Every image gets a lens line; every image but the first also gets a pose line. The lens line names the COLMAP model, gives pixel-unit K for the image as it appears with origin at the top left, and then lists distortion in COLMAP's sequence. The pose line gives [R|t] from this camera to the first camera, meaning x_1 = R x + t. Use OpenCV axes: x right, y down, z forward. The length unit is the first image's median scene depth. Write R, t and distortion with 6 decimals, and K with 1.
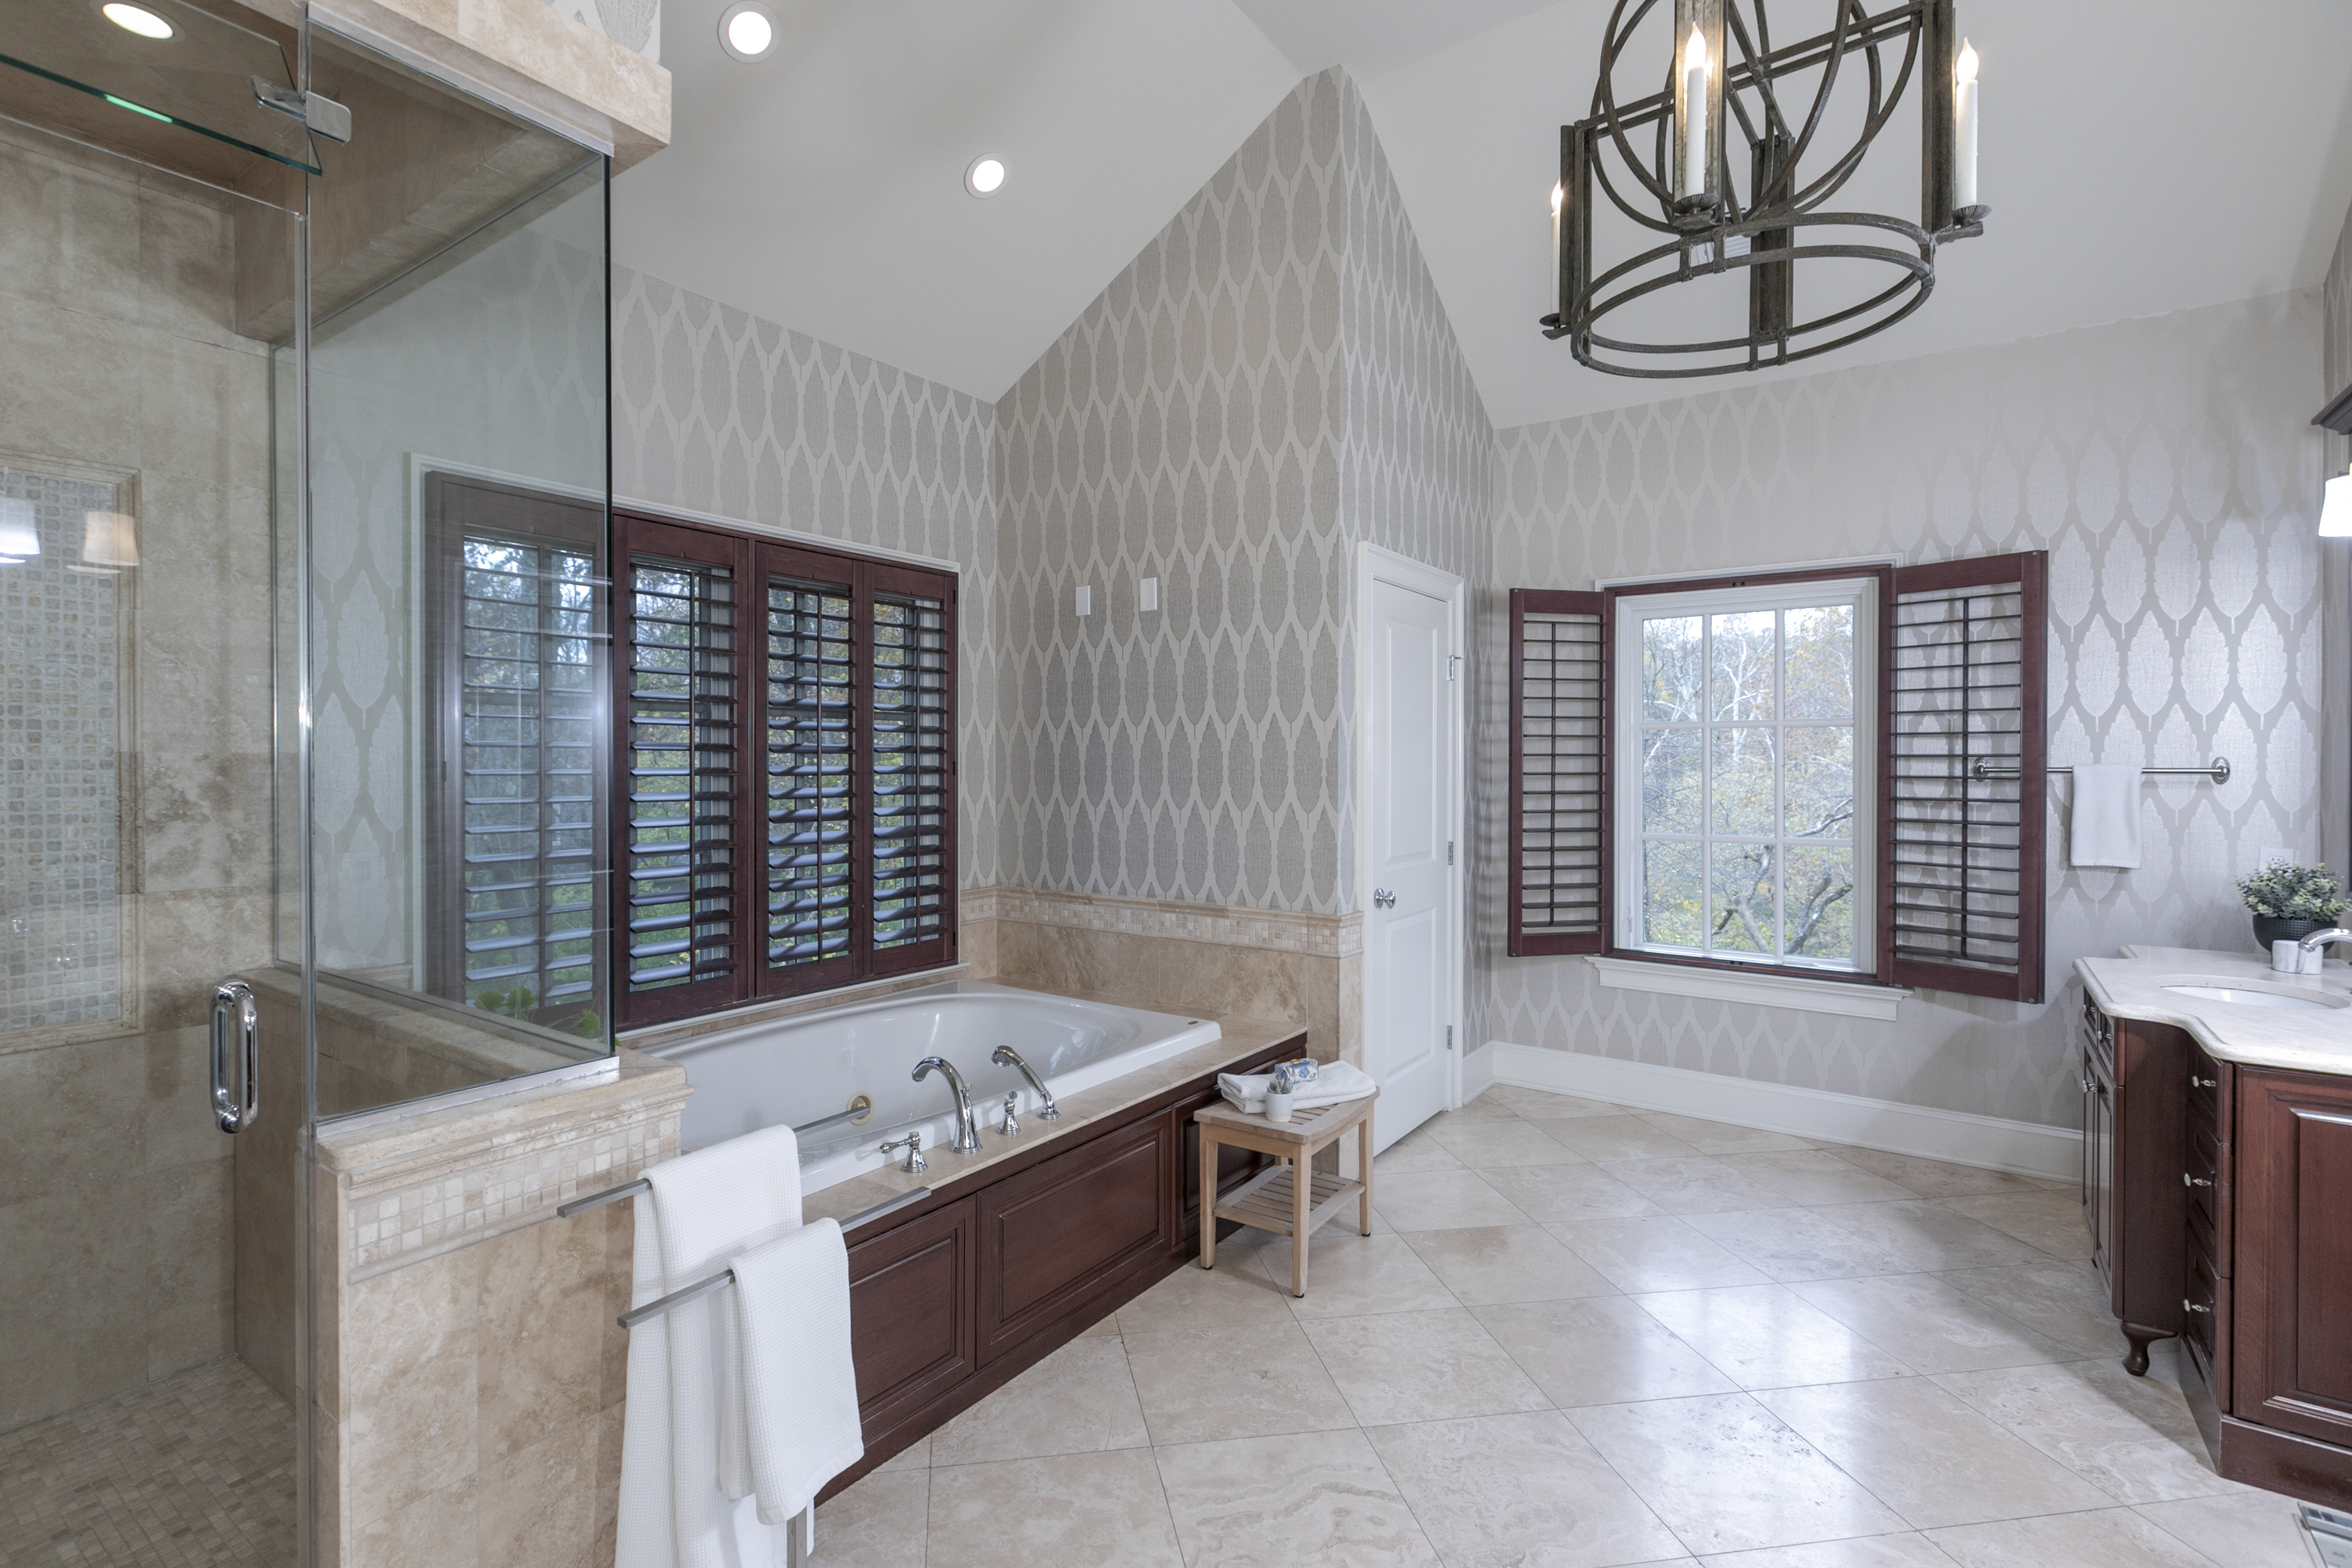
lens RADIAL K [[1085.6, 0, 1176.9], [0, 1085.6, 771.4], [0, 0, 1]] dist [0.002160, 0.000380]
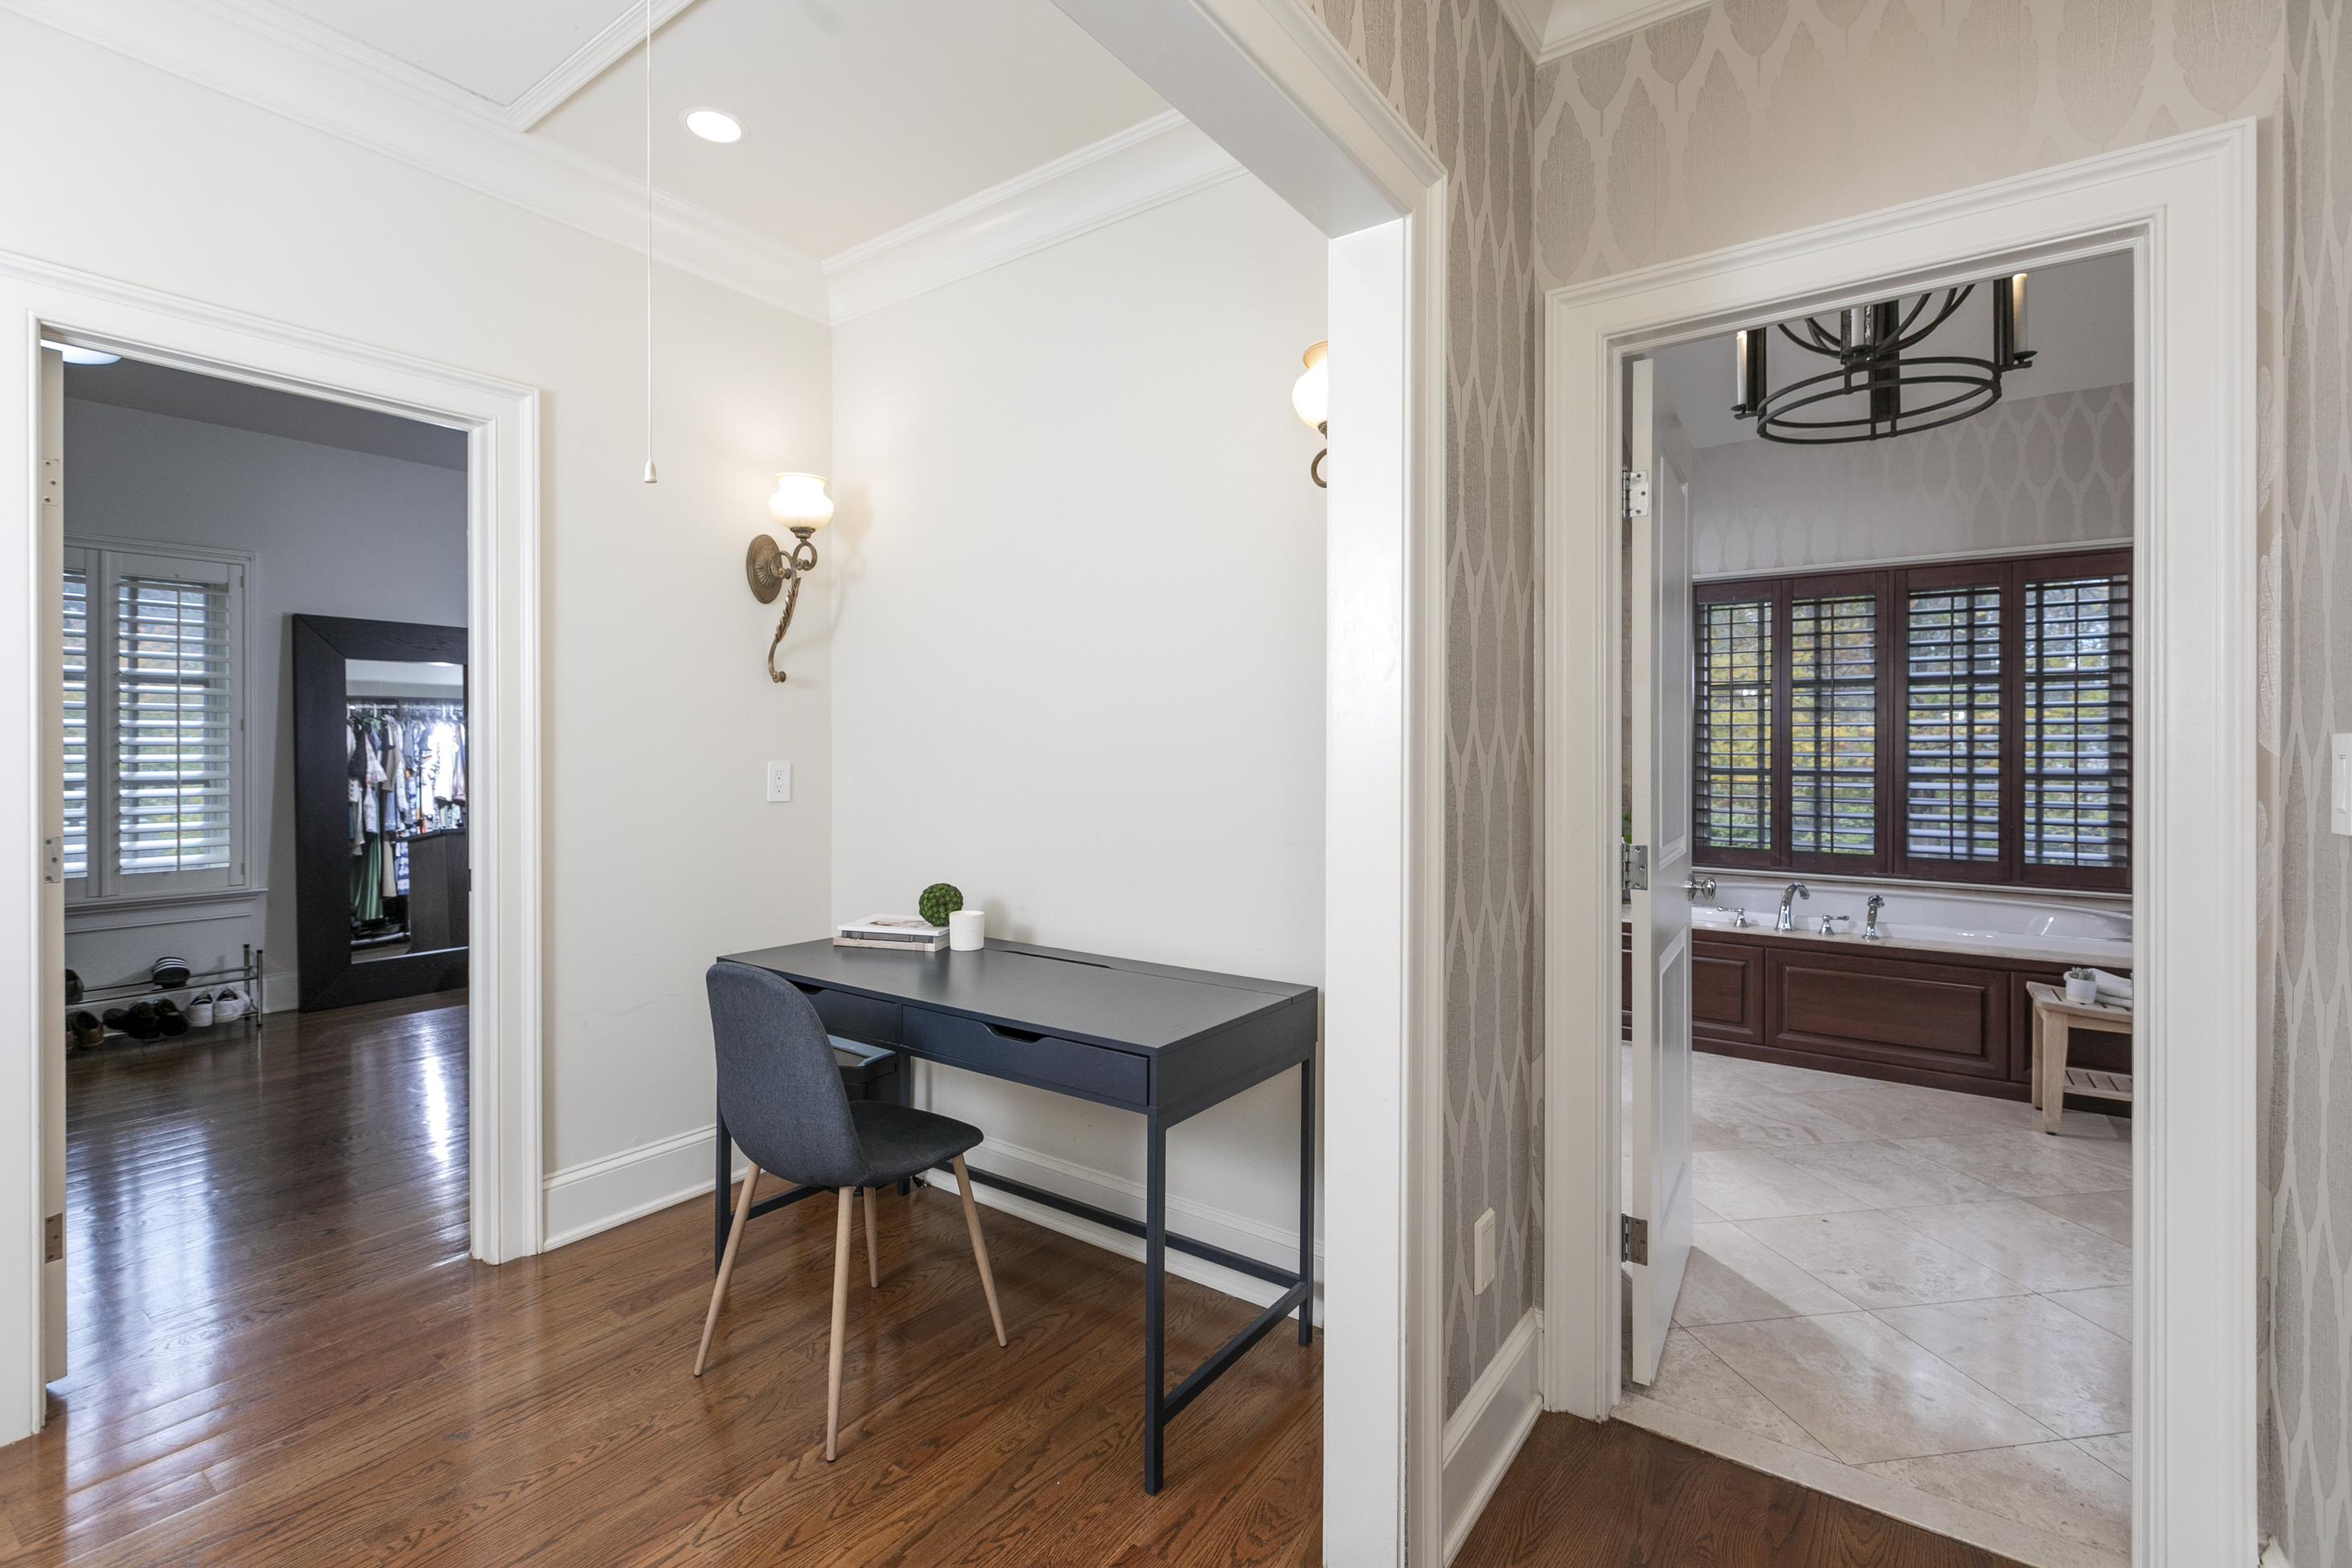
lens RADIAL K [[1060.8, 0, 1200.6], [0, 1060.8, 750.6], [0, 0, 1]] dist [0.000166, -0.000178]
pose [[0.002987, -0.000731, -0.999995, 1.500272], [-0.005819, 0.999983, -0.000748, 0.060490], [0.999979, 0.005821, 0.002983, 0.032983]]
